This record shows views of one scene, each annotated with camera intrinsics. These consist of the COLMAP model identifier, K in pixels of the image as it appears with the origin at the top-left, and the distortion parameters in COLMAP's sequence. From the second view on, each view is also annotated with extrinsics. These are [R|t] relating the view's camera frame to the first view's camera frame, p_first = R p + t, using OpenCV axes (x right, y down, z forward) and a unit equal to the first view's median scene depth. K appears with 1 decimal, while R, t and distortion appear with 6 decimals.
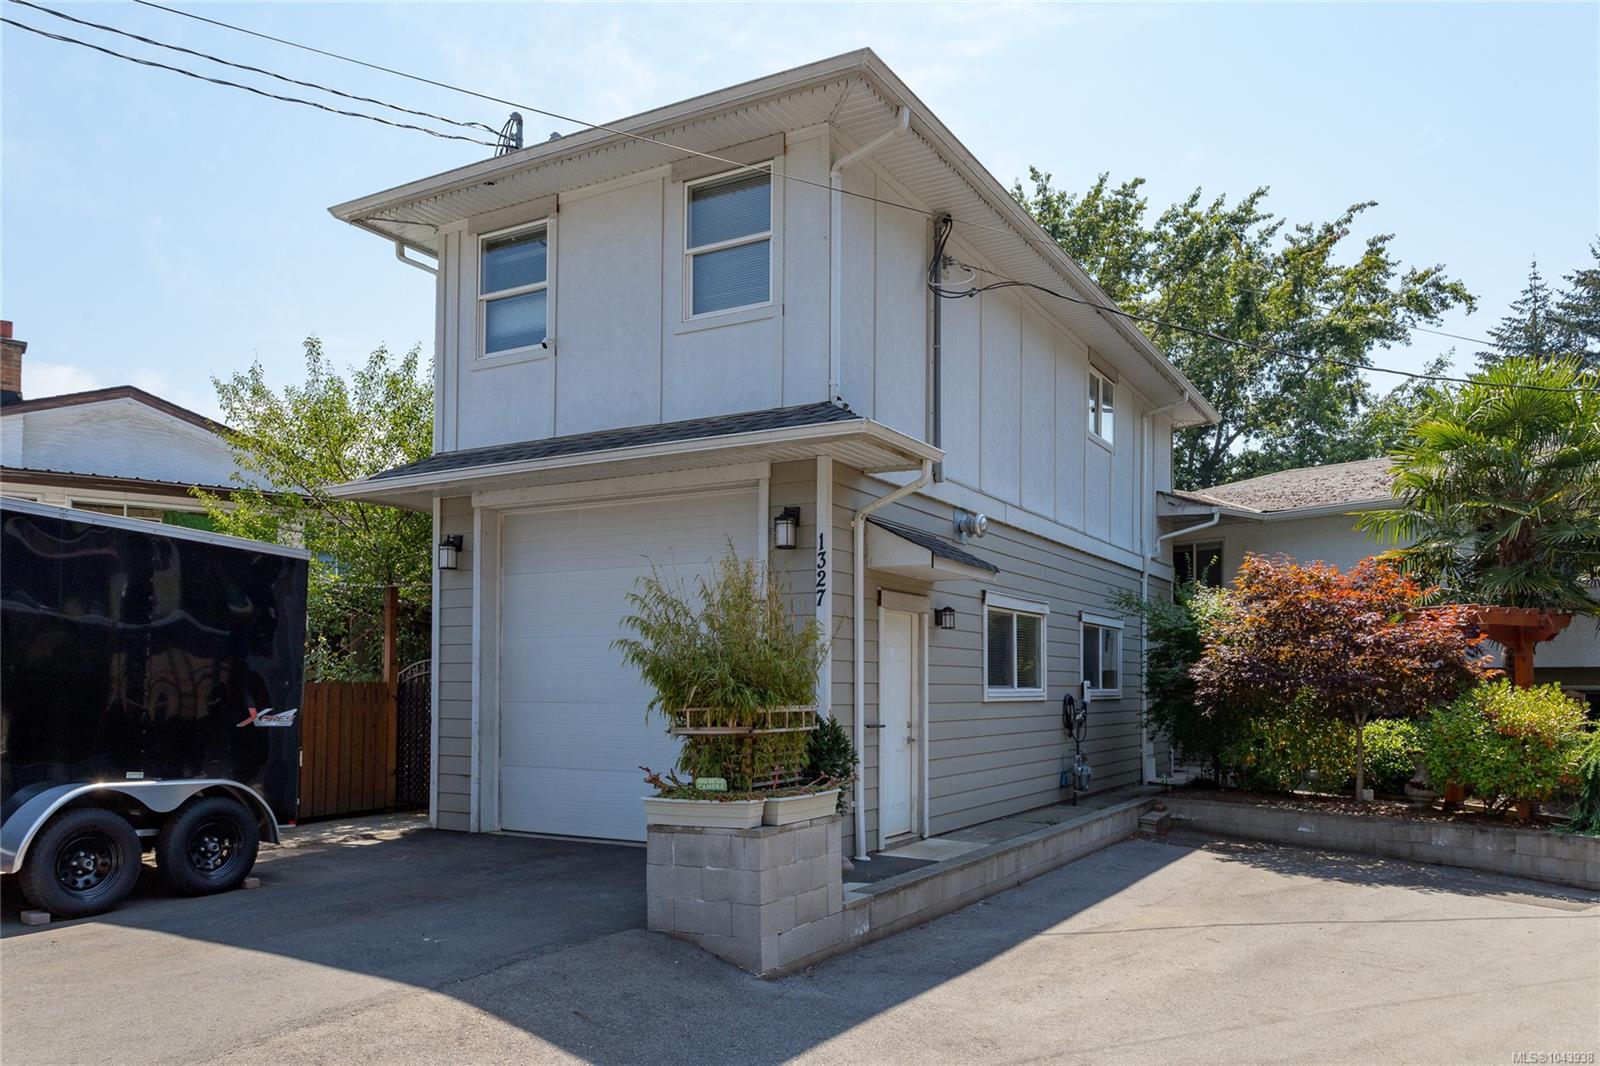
lens RADIAL K [[1154.5, 0, 802.9], [0, 1154.5, 657.7], [0, 0, 1]] dist [0.002359, 0.008768]
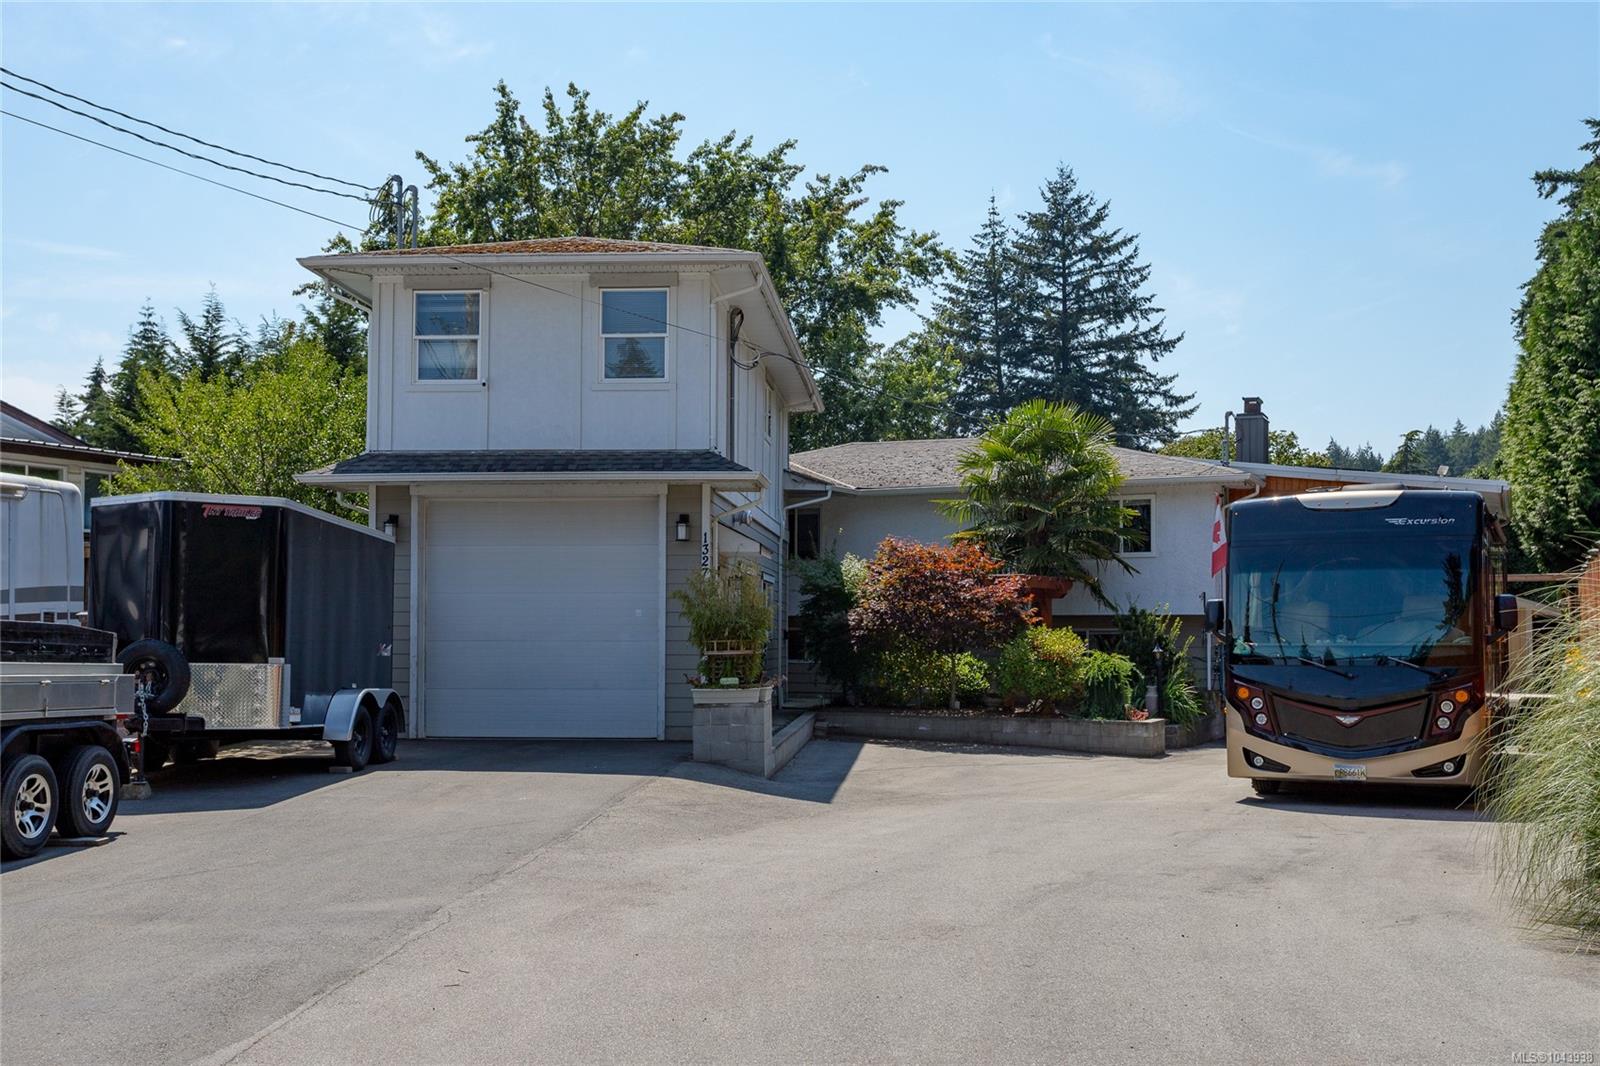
lens RADIAL K [[1584.3, 0, 801.4], [0, 1584.3, 580.7], [0, 0, 1]] dist [0.016391, -0.012540]
pose [[0.895741, 0.012487, 0.444401, -0.486733], [-0.009340, 0.999913, -0.009271, -0.013253], [-0.444478, 0.004154, 0.895780, -0.588505]]
